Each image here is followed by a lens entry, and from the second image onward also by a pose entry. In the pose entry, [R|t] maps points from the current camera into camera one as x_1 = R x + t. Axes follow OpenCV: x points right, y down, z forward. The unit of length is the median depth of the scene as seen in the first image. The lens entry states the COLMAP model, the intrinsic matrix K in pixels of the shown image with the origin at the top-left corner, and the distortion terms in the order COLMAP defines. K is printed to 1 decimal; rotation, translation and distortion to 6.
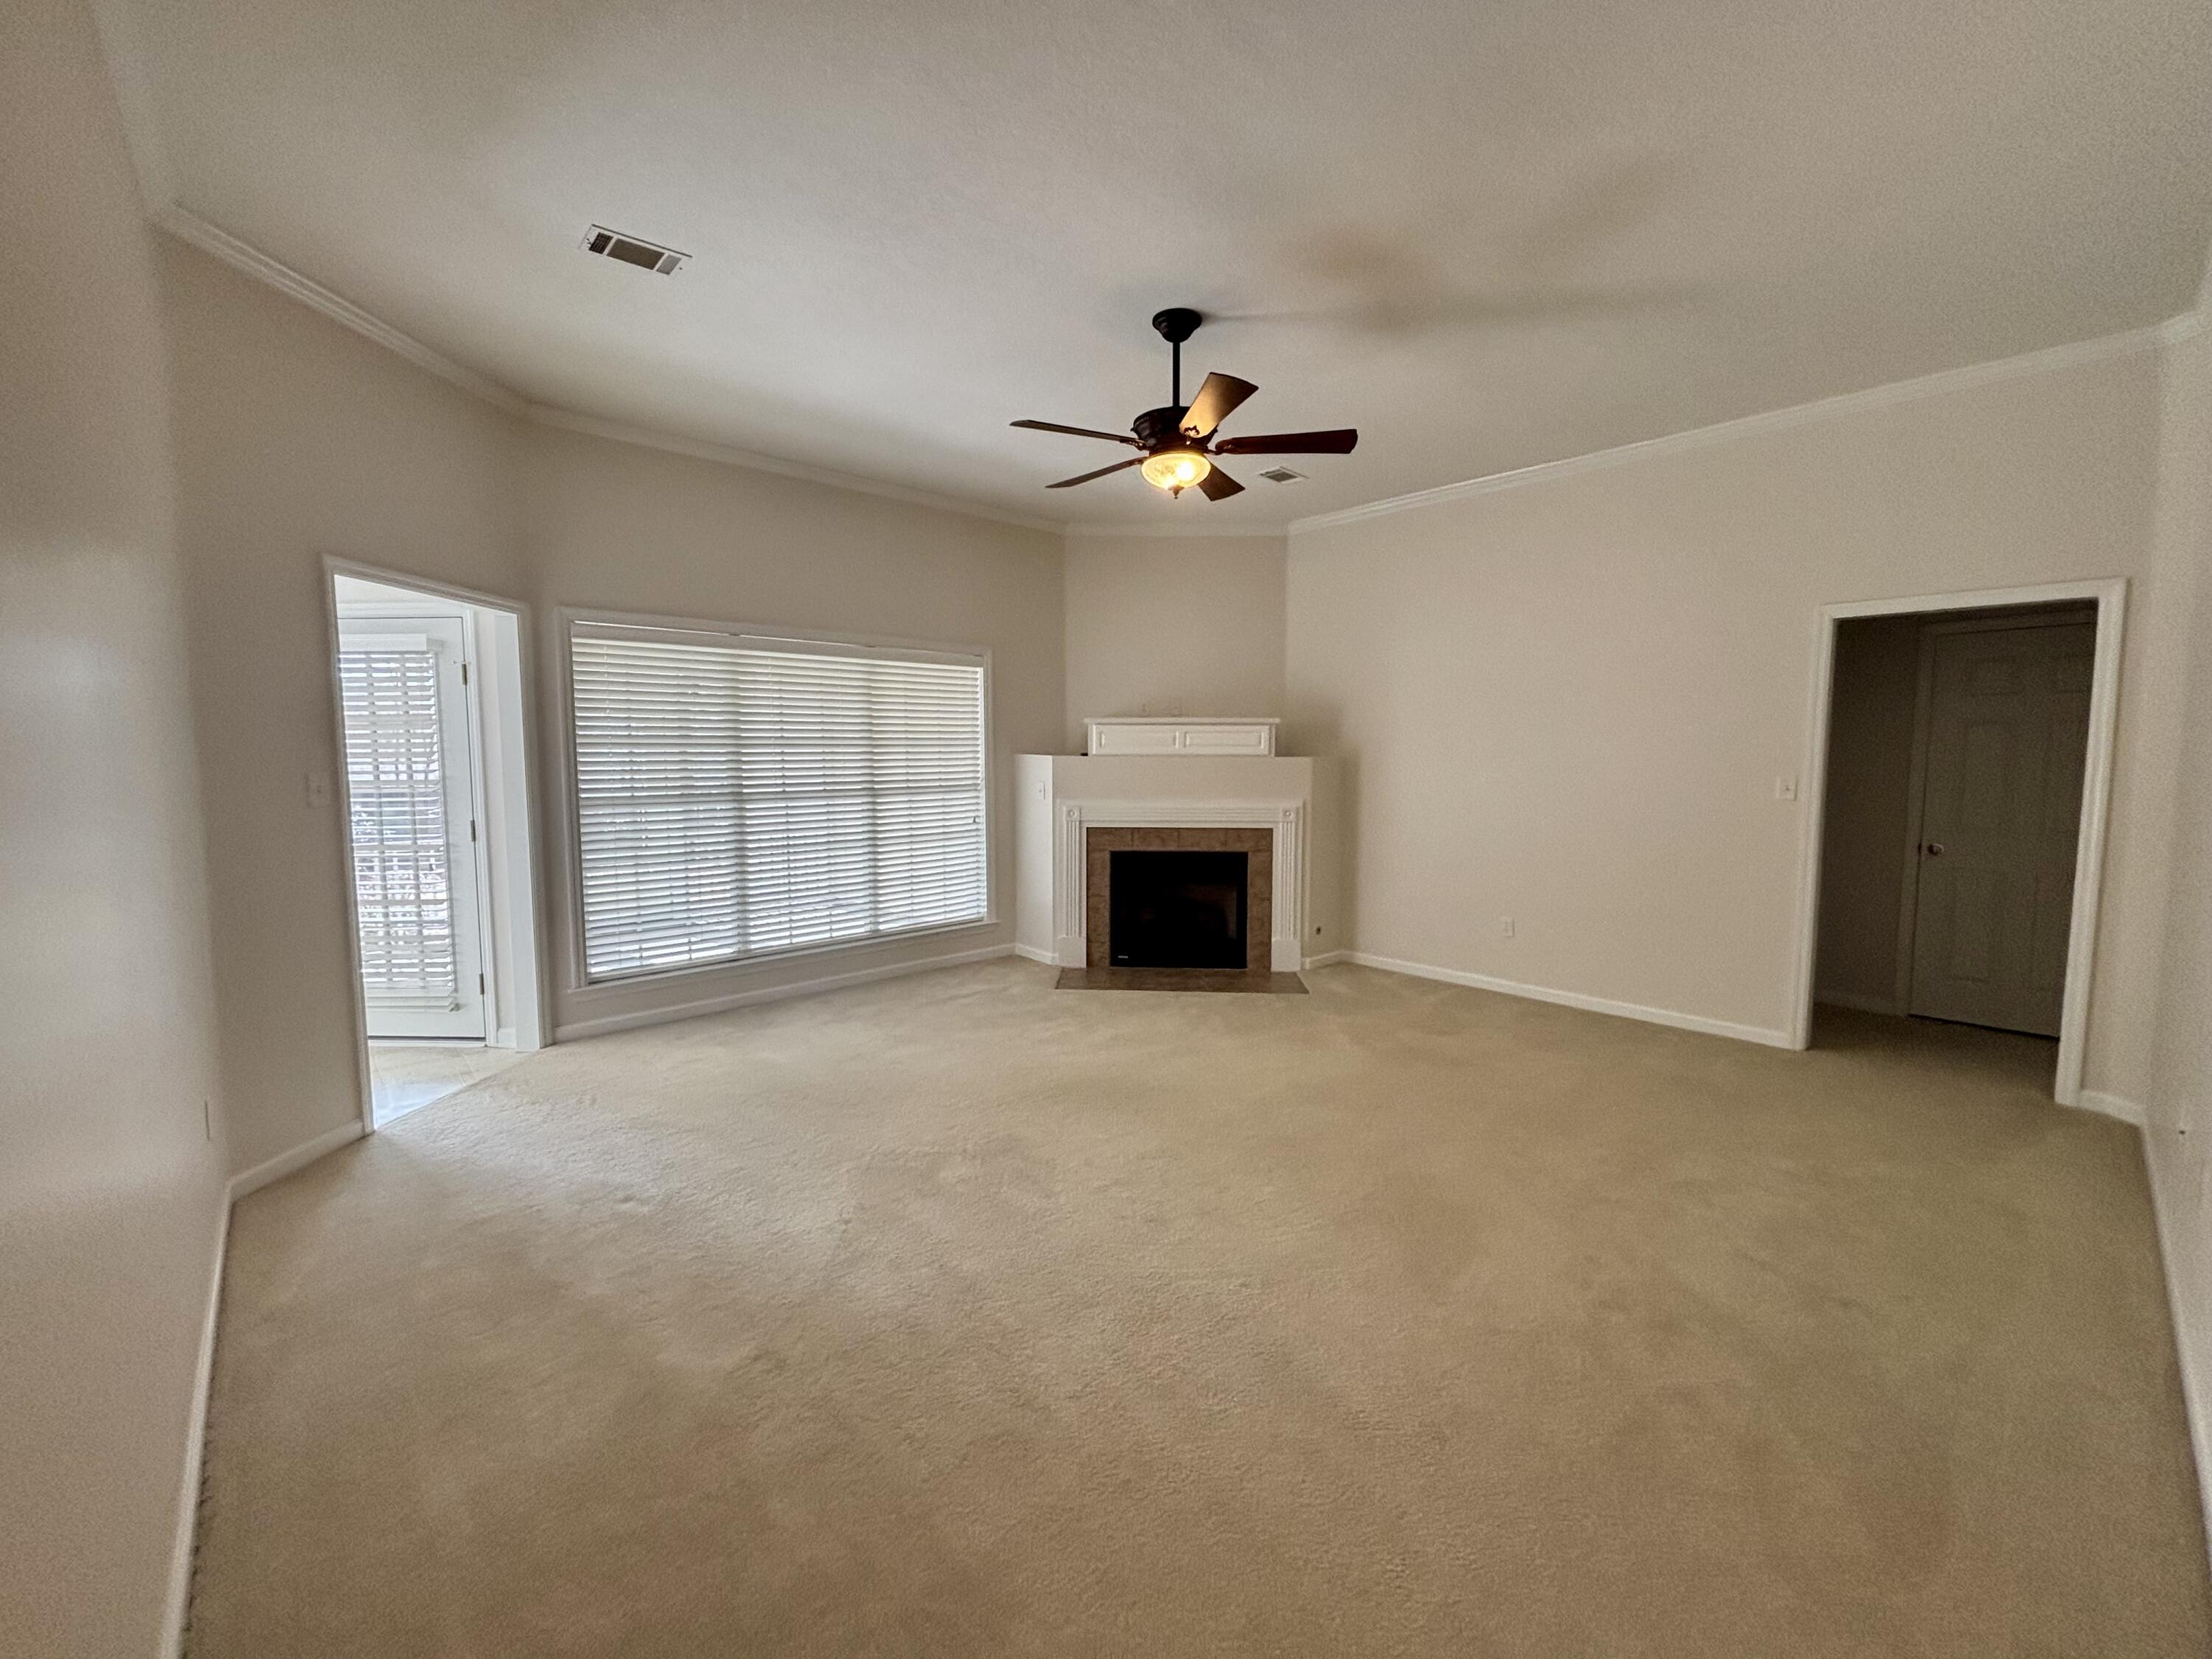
lens RADIAL K [[888.7, 0, 1105.2], [0, 888.7, 812.8], [0, 0, 1]] dist [0.008873, -0.001782]
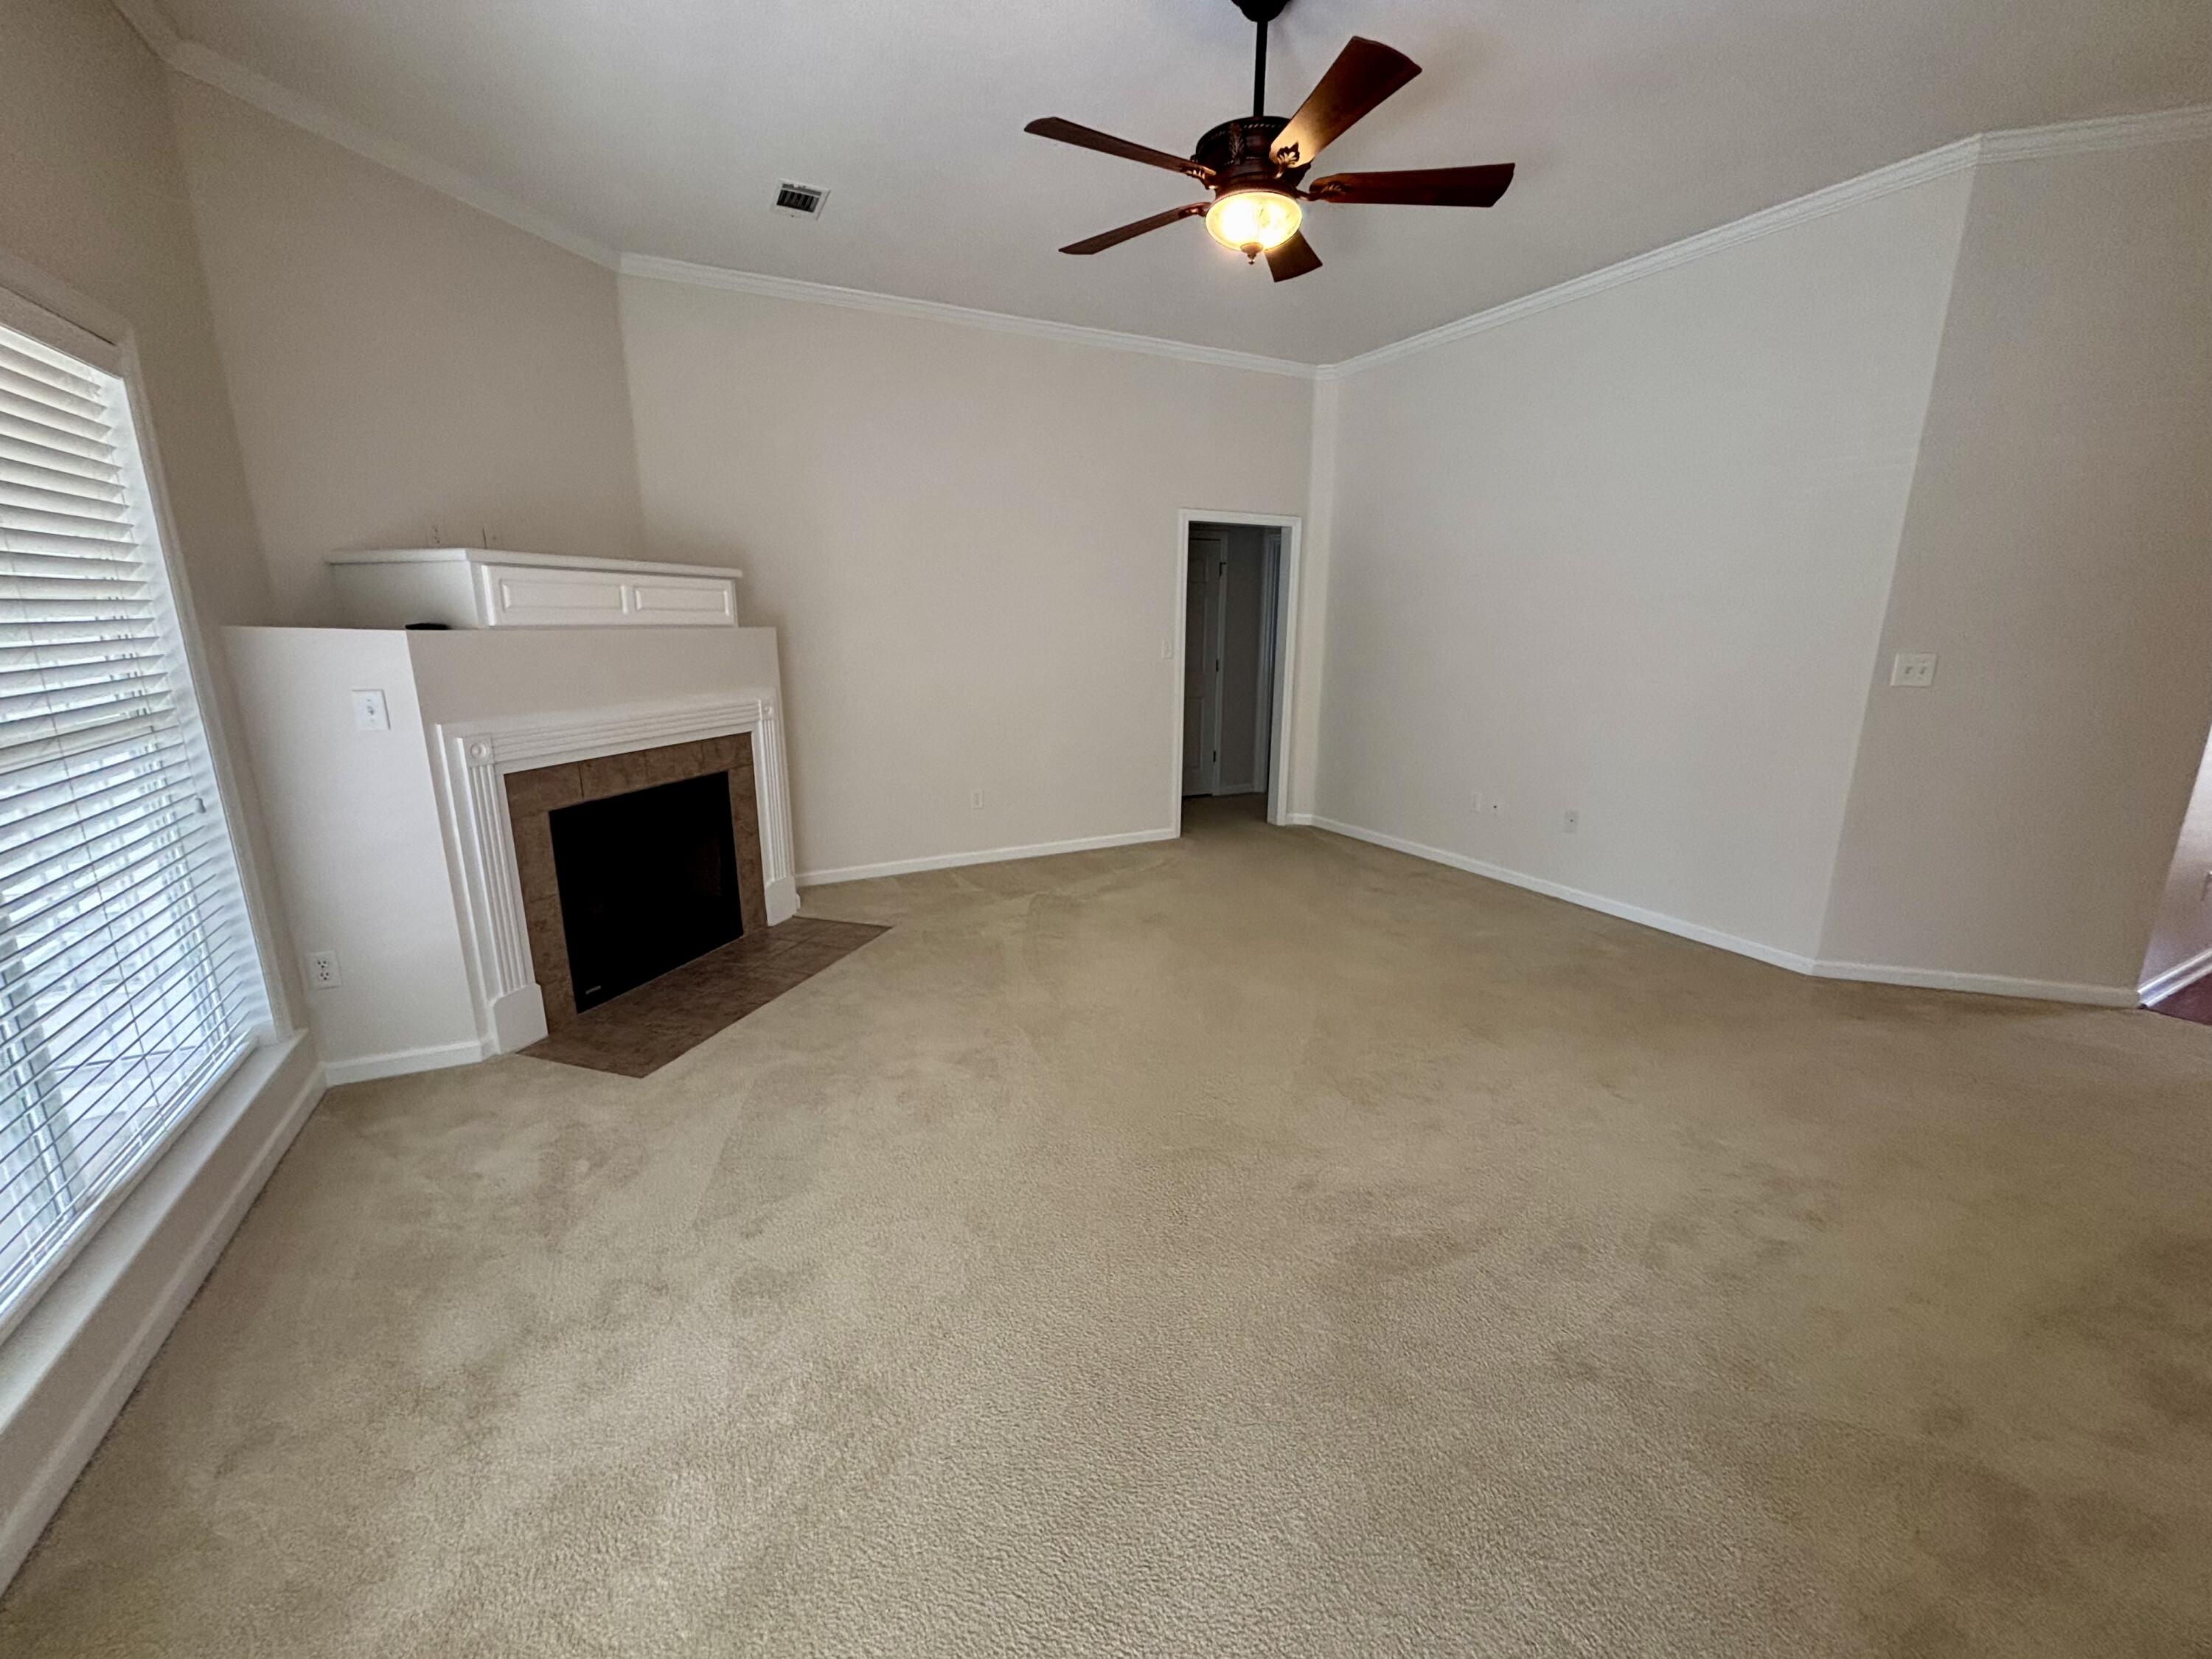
lens RADIAL K [[888.7, 0, 1096.1], [0, 888.7, 816.5], [0, 0, 1]] dist [0.008873, -0.001782]
pose [[0.267414, -0.206038, 0.941296, -0.415858], [0.070280, 0.978441, 0.194202, -0.034736], [-0.961015, 0.014222, 0.276129, 0.543209]]
